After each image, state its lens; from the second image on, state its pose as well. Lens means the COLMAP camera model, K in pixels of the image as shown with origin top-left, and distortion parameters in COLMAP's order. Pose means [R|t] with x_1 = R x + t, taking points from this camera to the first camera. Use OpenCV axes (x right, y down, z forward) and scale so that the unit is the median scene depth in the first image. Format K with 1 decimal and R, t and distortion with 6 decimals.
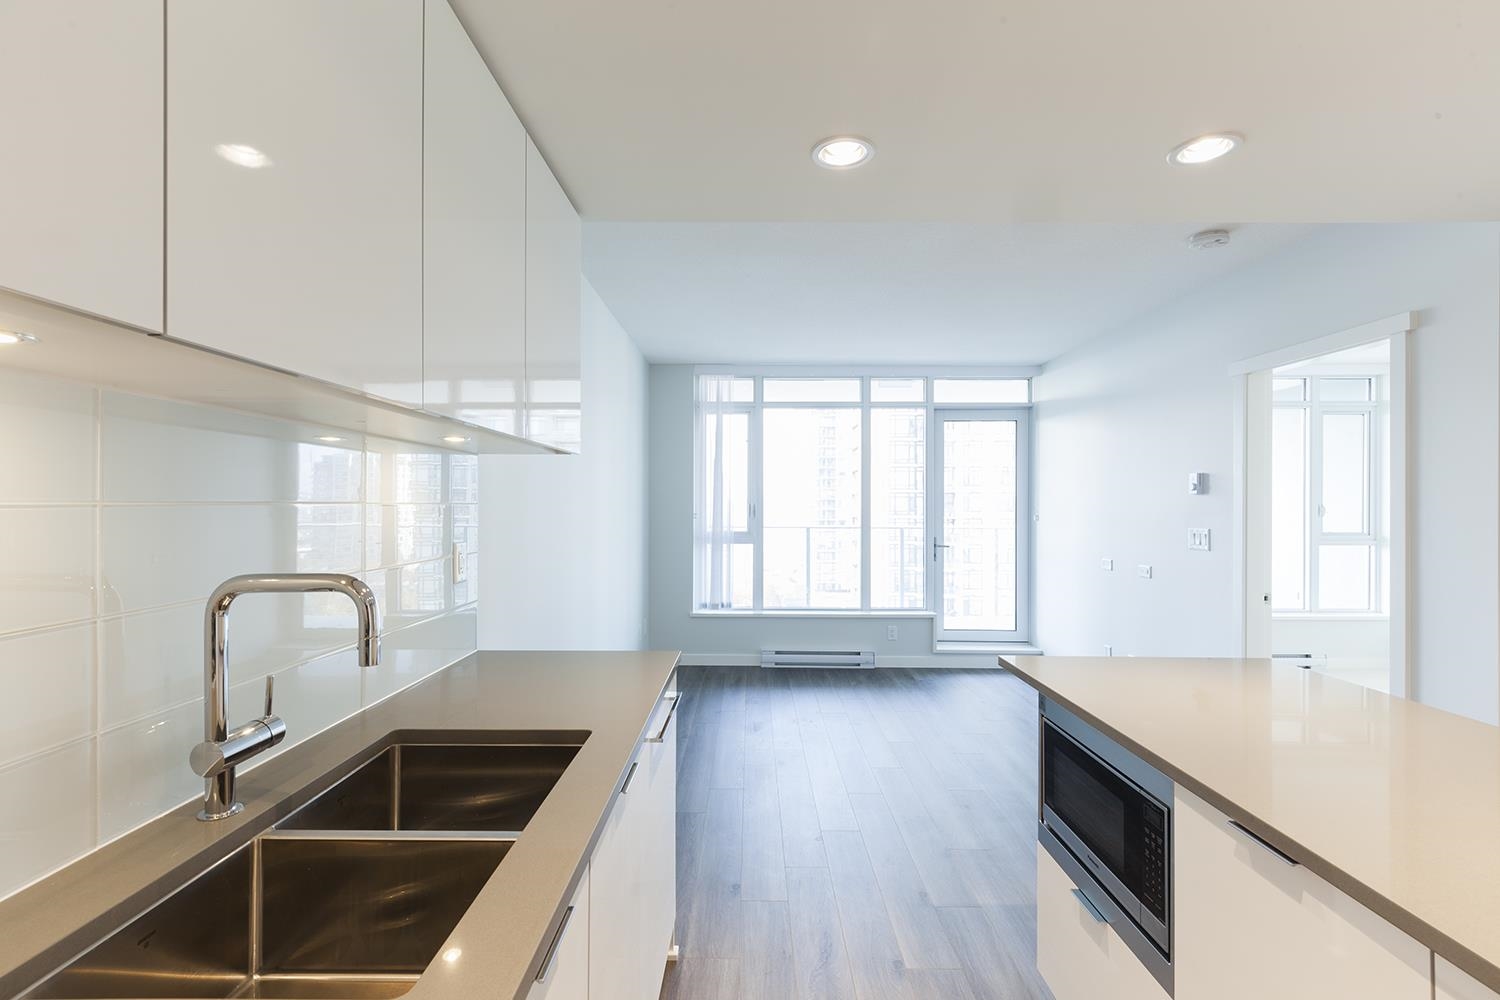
lens RADIAL K [[669.5, 0, 752.9], [0, 669.5, 501.7], [0, 0, 1]] dist [0.012121, -0.005660]
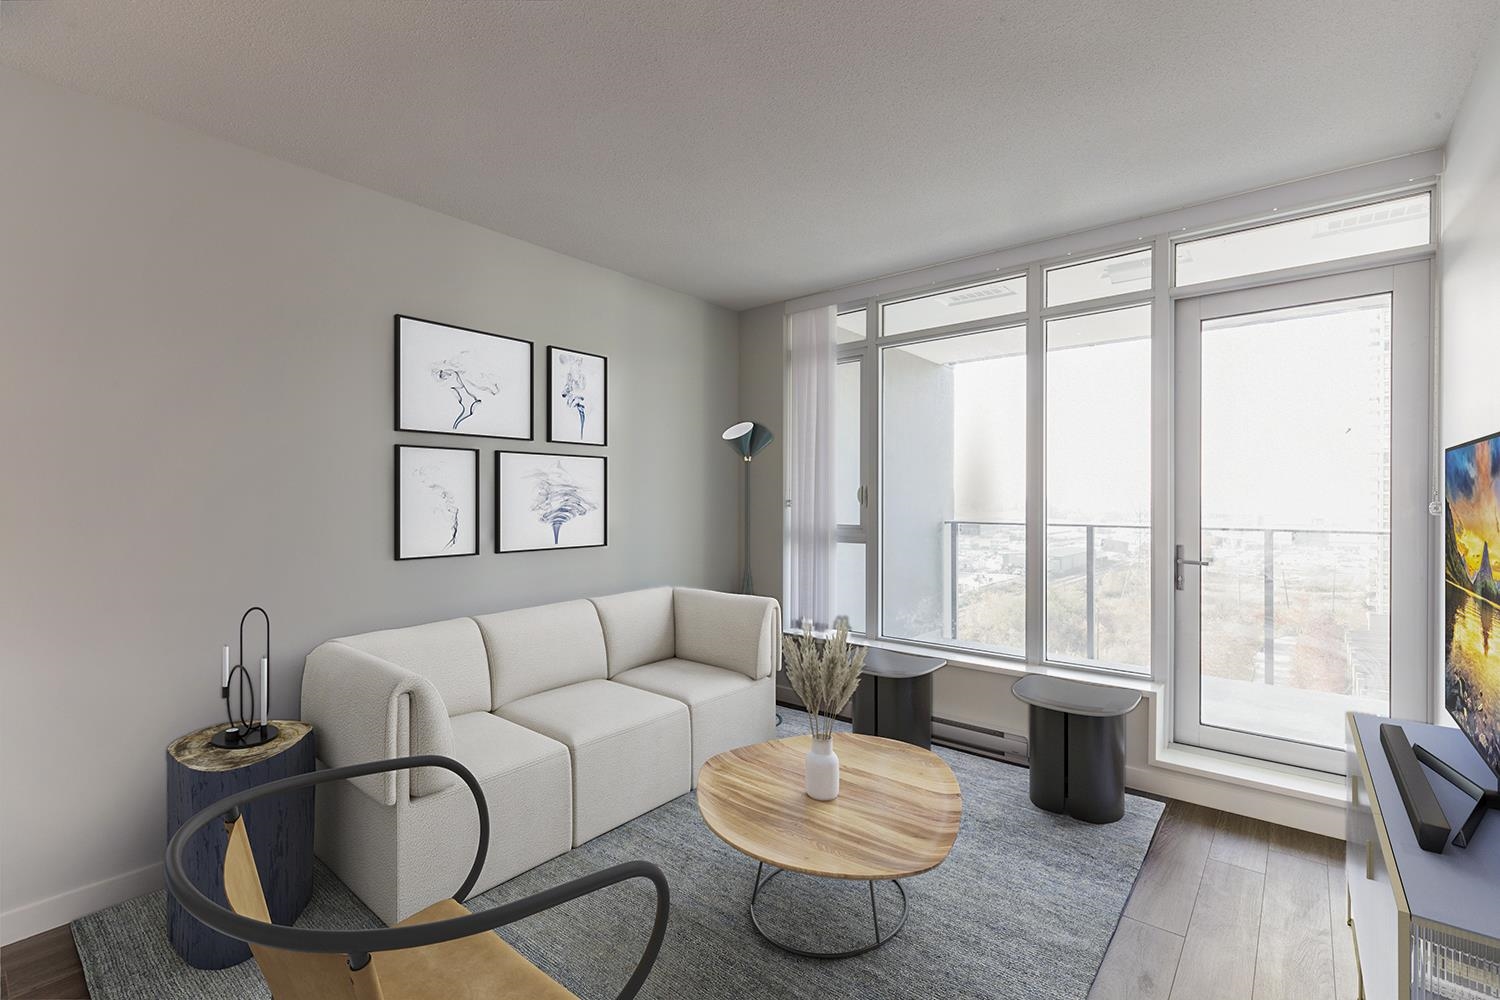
lens RADIAL K [[669.5, 0, 745.9], [0, 669.5, 502.4], [0, 0, 1]] dist [0.012121, -0.005660]
pose [[0.768442, -0.000619, -0.639919, 0.351412], [0.003453, 0.999989, 0.003179, 0.017207], [0.639910, -0.004653, 0.768436, 0.383169]]
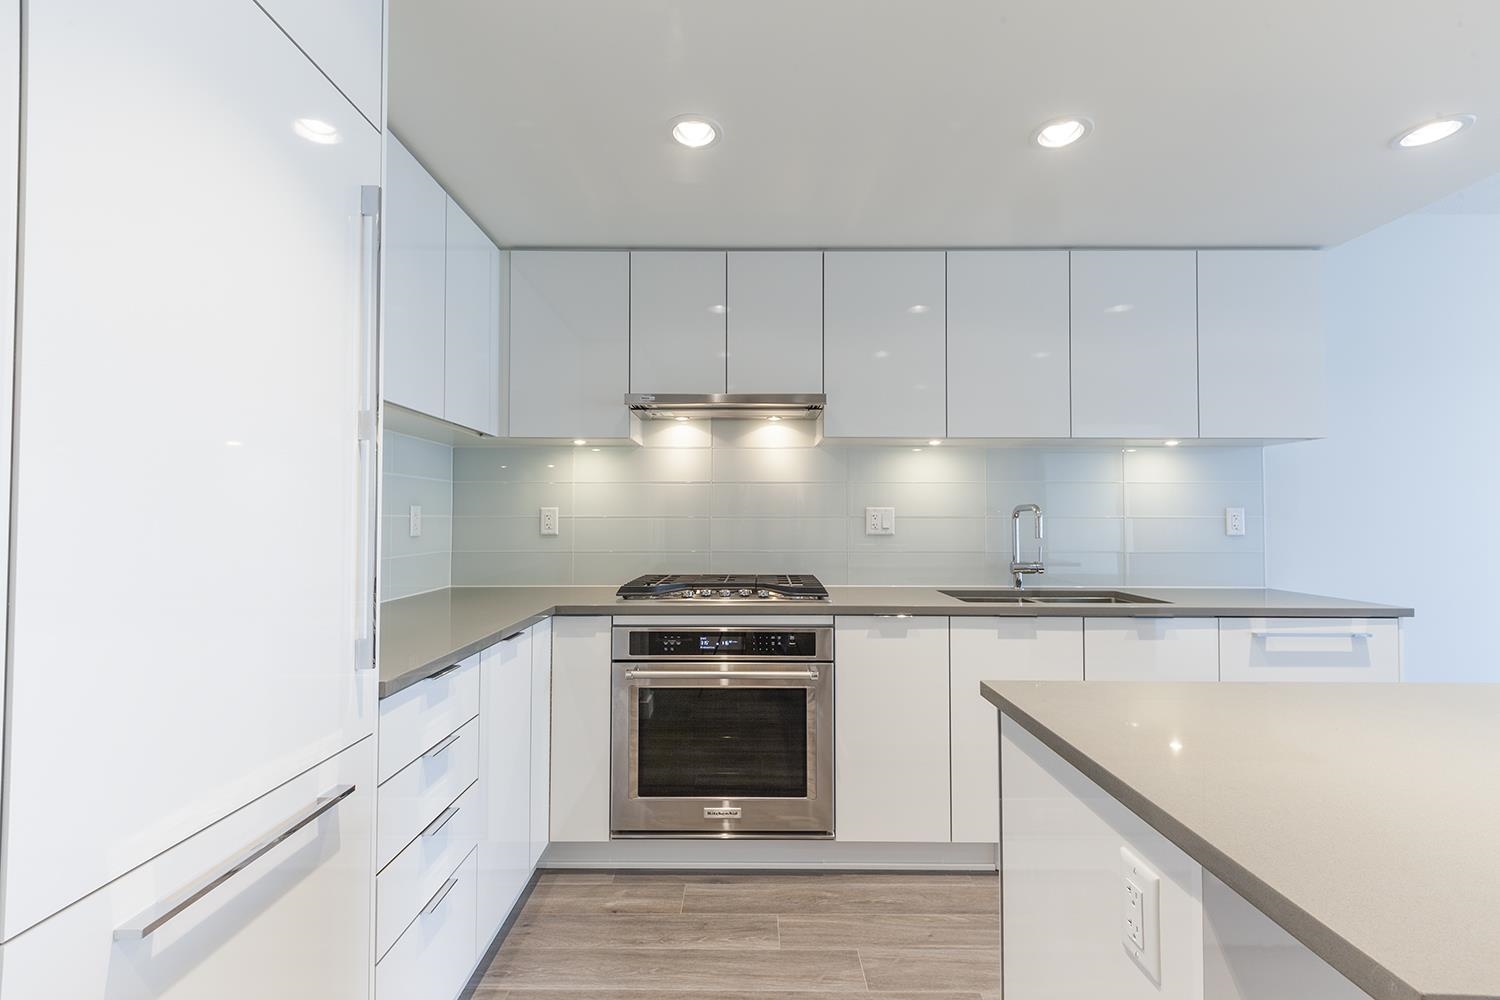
lens RADIAL K [[669.5, 0, 747.4], [0, 669.5, 499.5], [0, 0, 1]] dist [0.012121, -0.005660]
pose [[0.002369, -0.027886, -0.999608, 0.349843], [0.000983, 0.999611, -0.027884, 0.027303], [0.999997, -0.000917, 0.002395, -0.026812]]
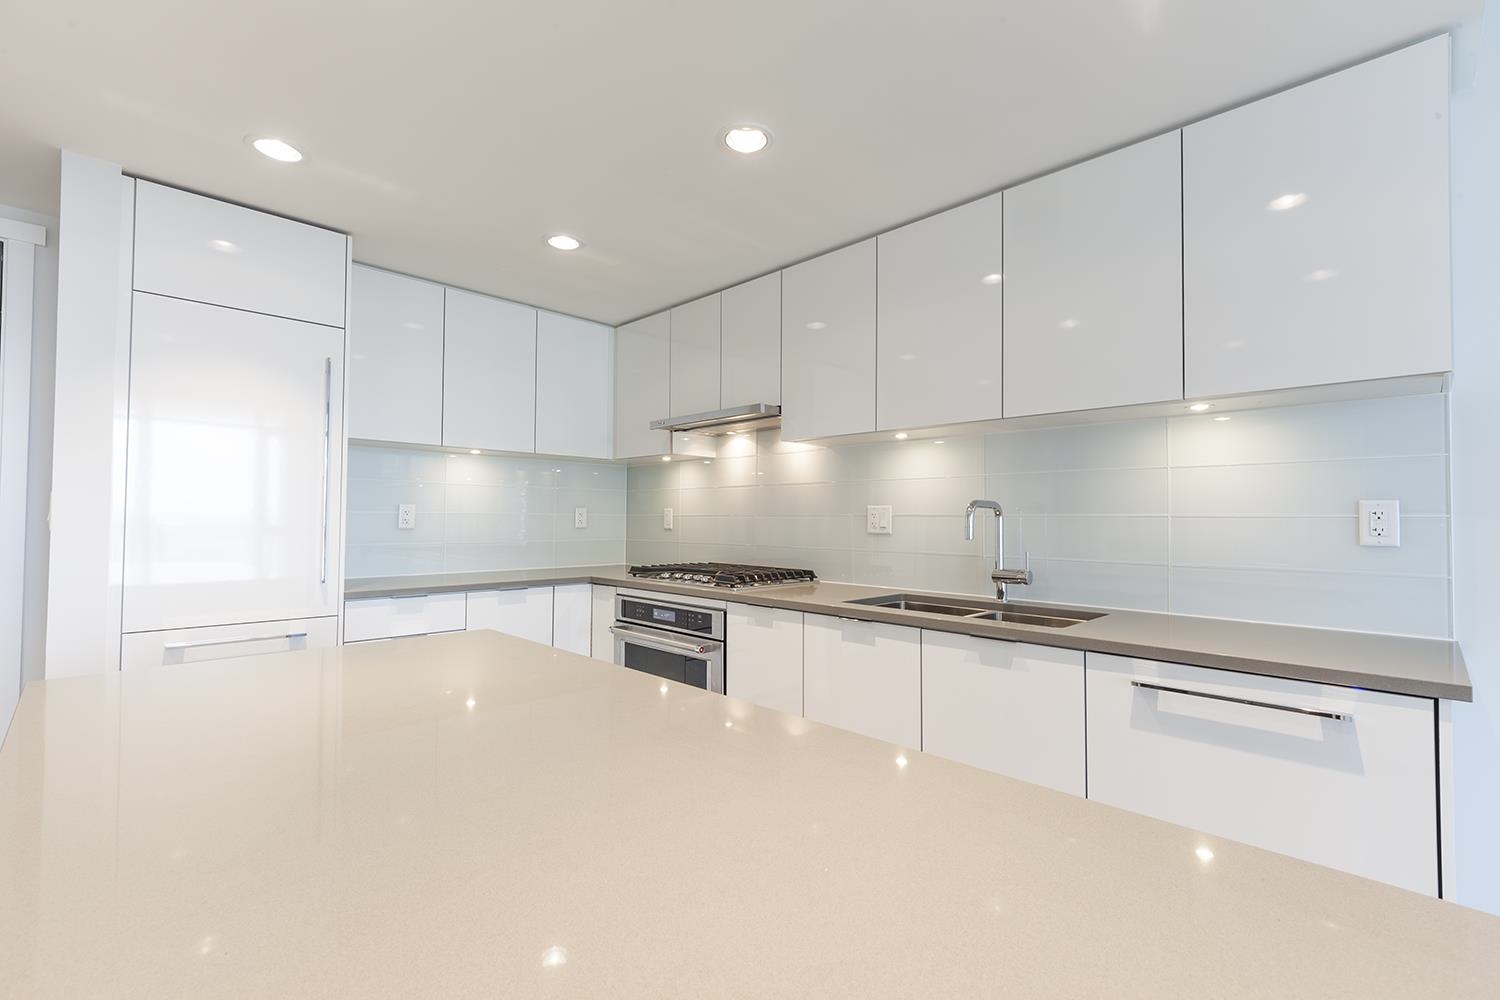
lens RADIAL K [[669.5, 0, 749.5], [0, 669.5, 500.2], [0, 0, 1]] dist [0.012121, -0.005660]
pose [[-0.708109, -0.027415, -0.705571, 0.260296], [-0.006744, 0.999463, -0.032066, 0.031521], [0.706071, -0.017948, -0.707913, 0.348670]]
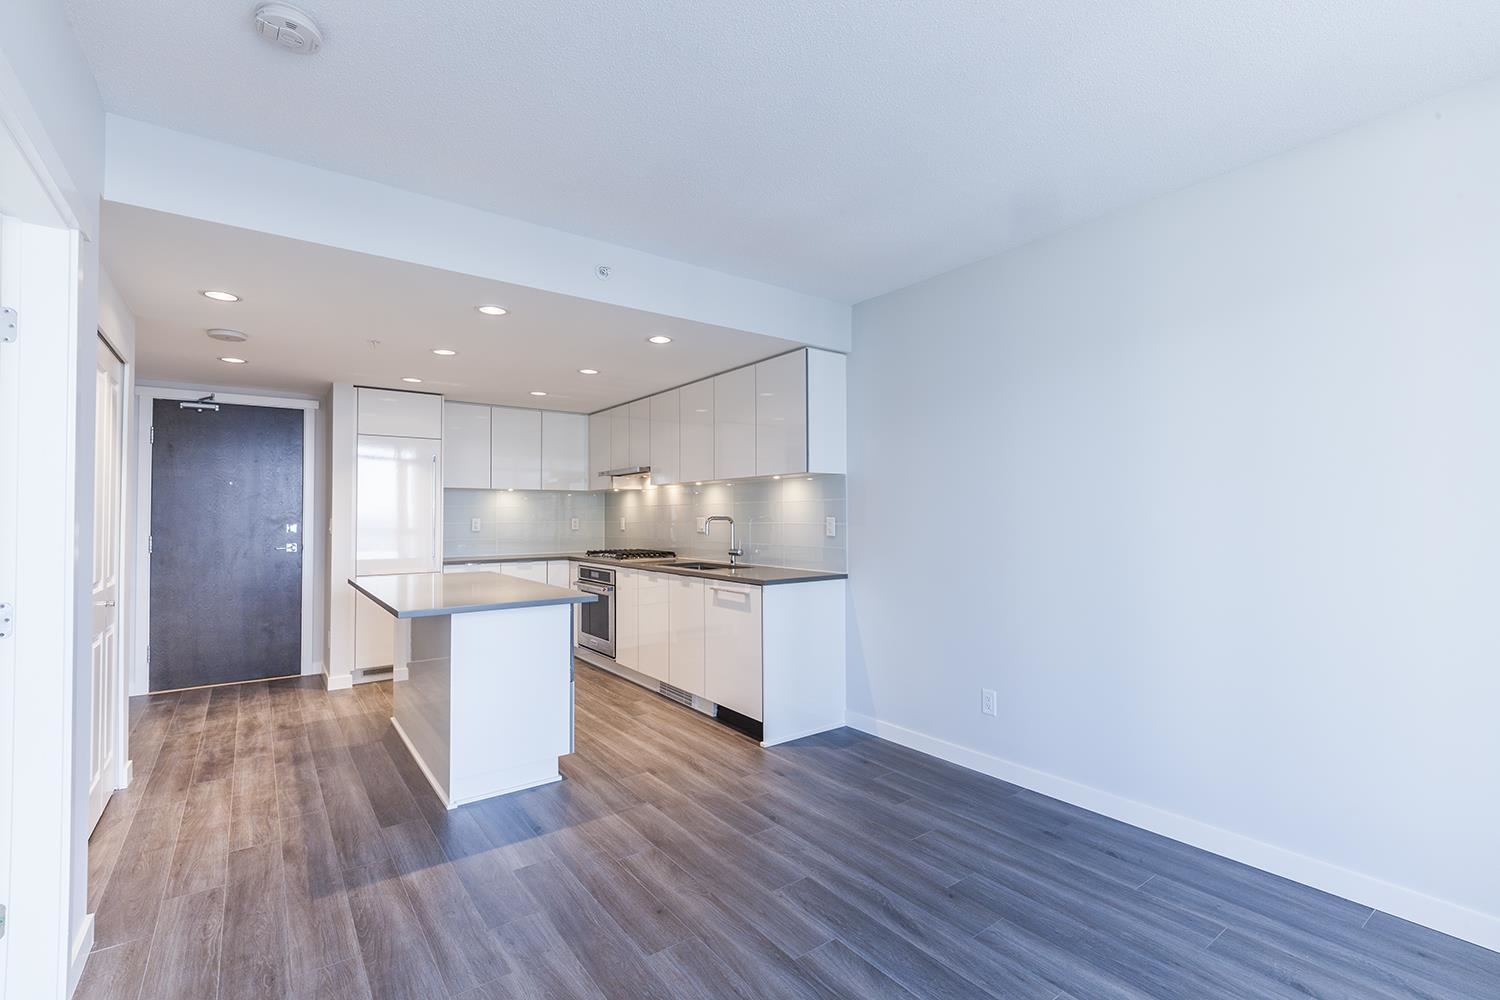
lens RADIAL K [[669.5, 0, 752.1], [0, 669.5, 503.1], [0, 0, 1]] dist [0.012121, -0.005660]
pose [[-0.801430, -0.011908, -0.597970, 0.352595], [0.003279, 0.999699, -0.024303, 0.021584], [0.598080, -0.021438, -0.801150, 0.861497]]
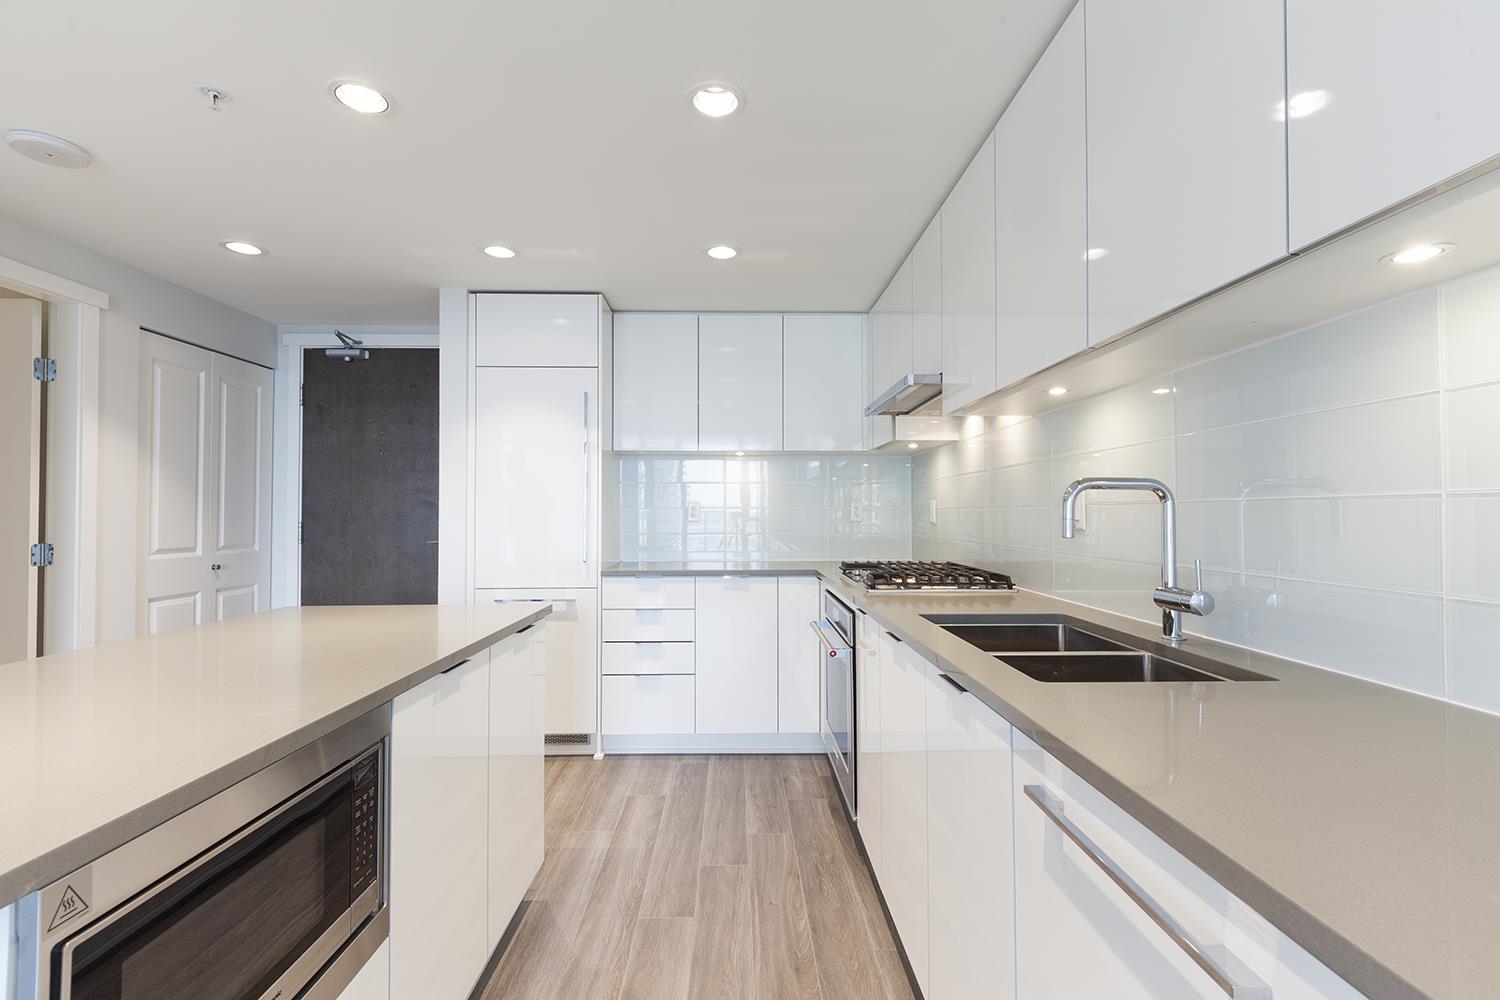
lens RADIAL K [[669.5, 0, 745.8], [0, 669.5, 500.5], [0, 0, 1]] dist [0.012121, -0.005660]
pose [[-0.999844, 0.000097, -0.017641, 0.029812], [0.000481, 0.999763, -0.021765, 0.032405], [0.017635, -0.021770, -0.999607, 0.418438]]
